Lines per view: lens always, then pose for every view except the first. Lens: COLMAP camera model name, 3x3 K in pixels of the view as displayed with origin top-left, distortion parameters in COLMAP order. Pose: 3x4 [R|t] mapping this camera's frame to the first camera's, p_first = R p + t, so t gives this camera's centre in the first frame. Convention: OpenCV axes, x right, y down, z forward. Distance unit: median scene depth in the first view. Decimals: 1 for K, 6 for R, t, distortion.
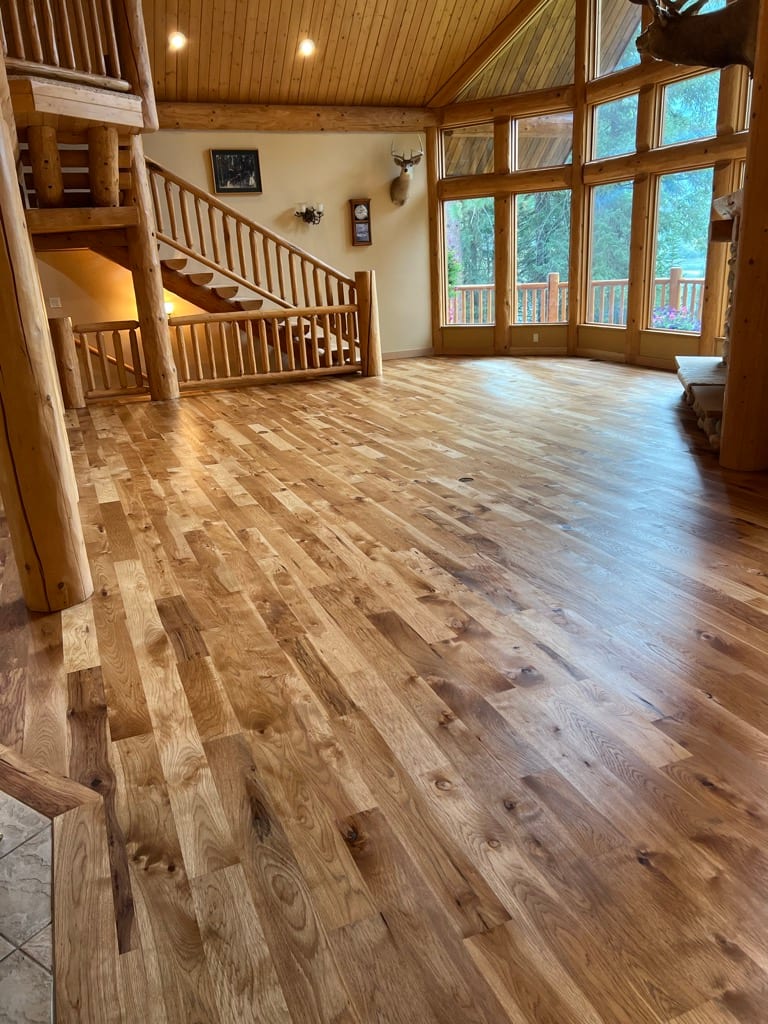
lens RADIAL K [[771.5, 0, 382.6], [0, 771.5, 513.2], [0, 0, 1]] dist [0.033706, -0.032010]
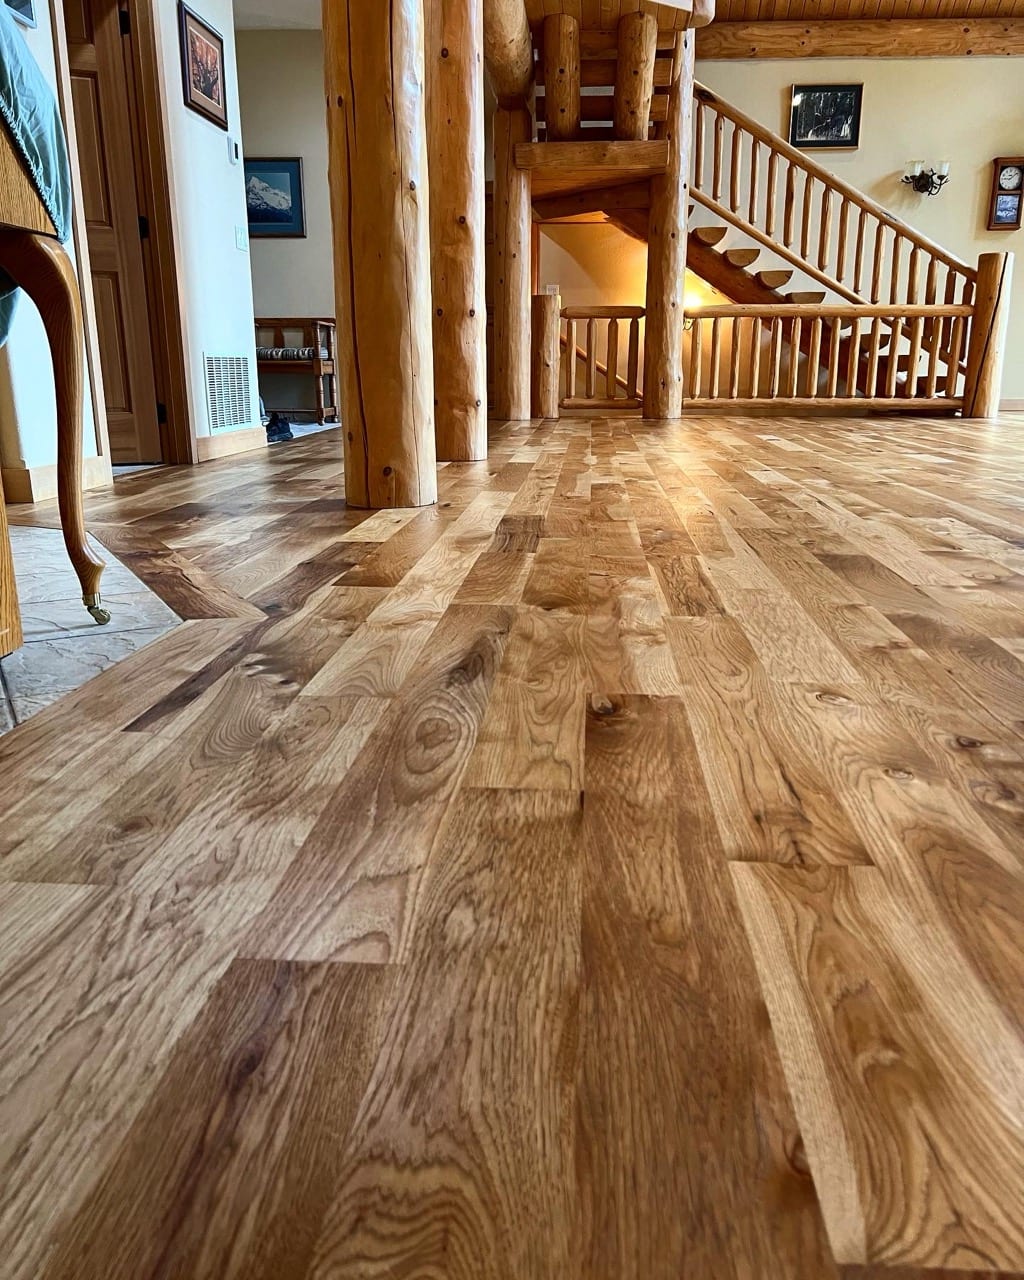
lens RADIAL K [[1029.5, 0, 516.2], [0, 1029.5, 643.8], [0, 0, 1]] dist [0.049029, -0.055565]
pose [[0.893900, 0.173270, -0.413426, 0.040335], [-0.186696, 0.982385, 0.008056, 0.087499], [0.407539, 0.069984, 0.910502, 0.085895]]
